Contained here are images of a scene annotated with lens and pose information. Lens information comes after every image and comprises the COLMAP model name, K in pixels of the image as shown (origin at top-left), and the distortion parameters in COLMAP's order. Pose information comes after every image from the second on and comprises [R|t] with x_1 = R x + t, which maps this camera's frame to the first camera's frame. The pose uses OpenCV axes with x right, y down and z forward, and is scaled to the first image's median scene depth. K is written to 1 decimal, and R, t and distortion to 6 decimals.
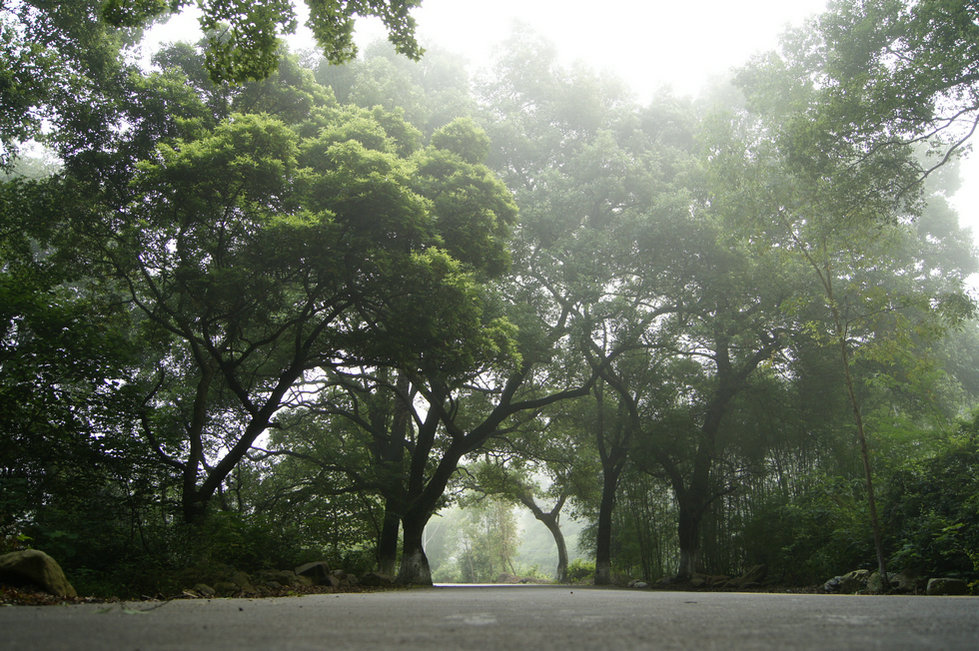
lens RADIAL K [[911.7, 0, 489.4], [0, 911.7, 327.0], [0, 0, 1]] dist [-0.060025, 0.000000]
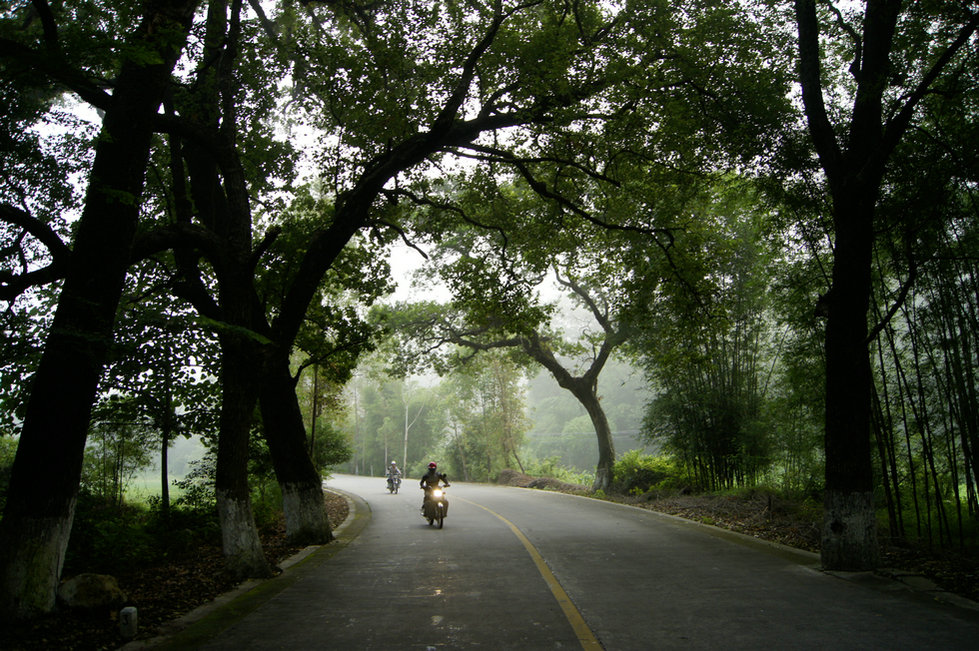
lens RADIAL K [[767.9, 0, 490.3], [0, 767.9, 325.6], [0, 0, 1]] dist [-0.087337, 0.022735]
pose [[0.999824, -0.018758, 0.001017, 0.008153], [0.018547, 0.994263, 0.105339, 0.176695], [-0.002987, -0.105302, 0.994436, 0.759749]]
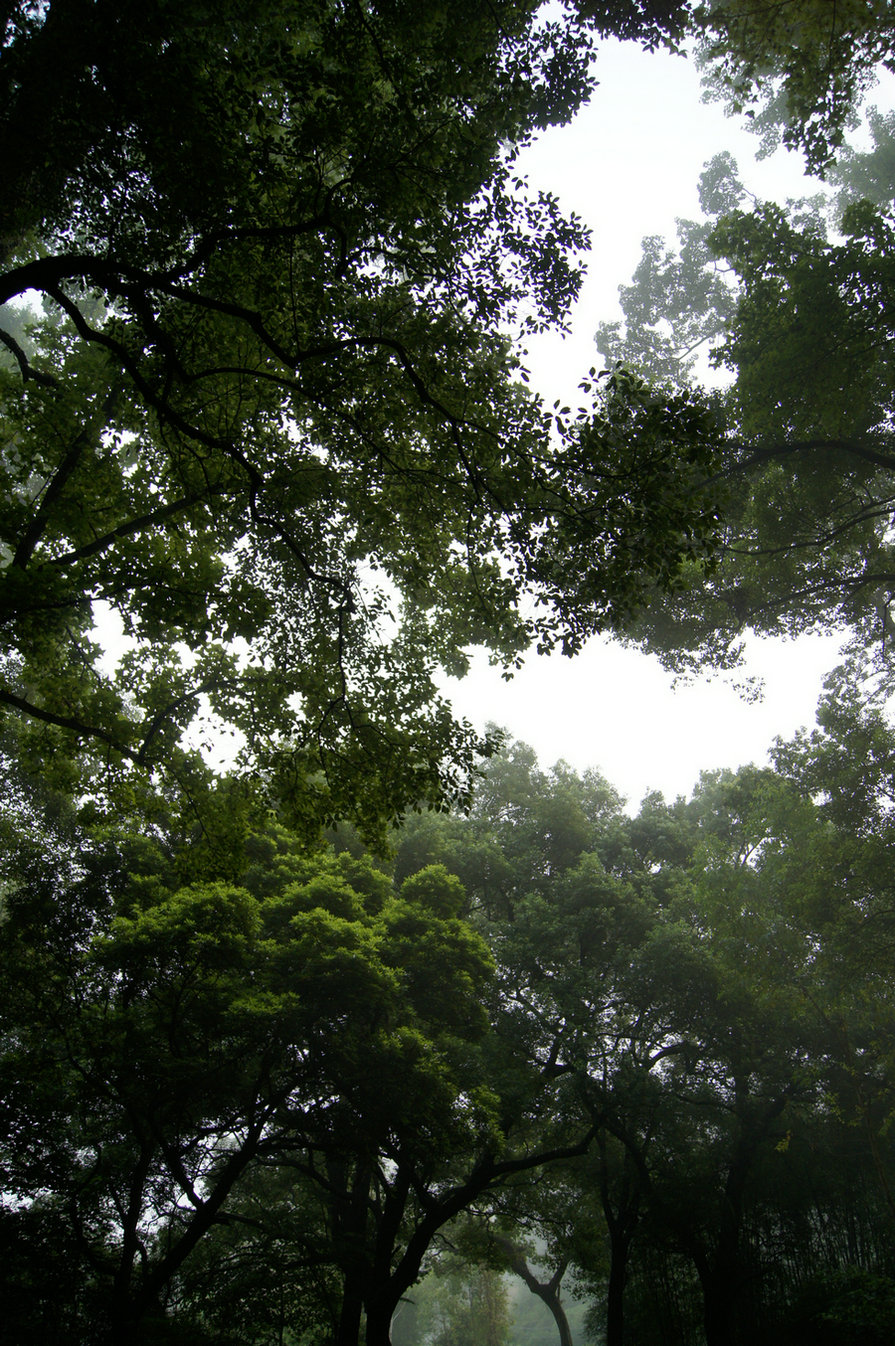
lens RADIAL K [[1055.7, 0, 446.2], [0, 1055.7, 674.7], [0, 0, 1]] dist [-0.087337, 0.022735]
pose [[0.999712, -0.016680, -0.017235, 0.001916], [0.010461, 0.949878, -0.312446, -0.037297], [0.021583, 0.312176, 0.949779, -0.044370]]
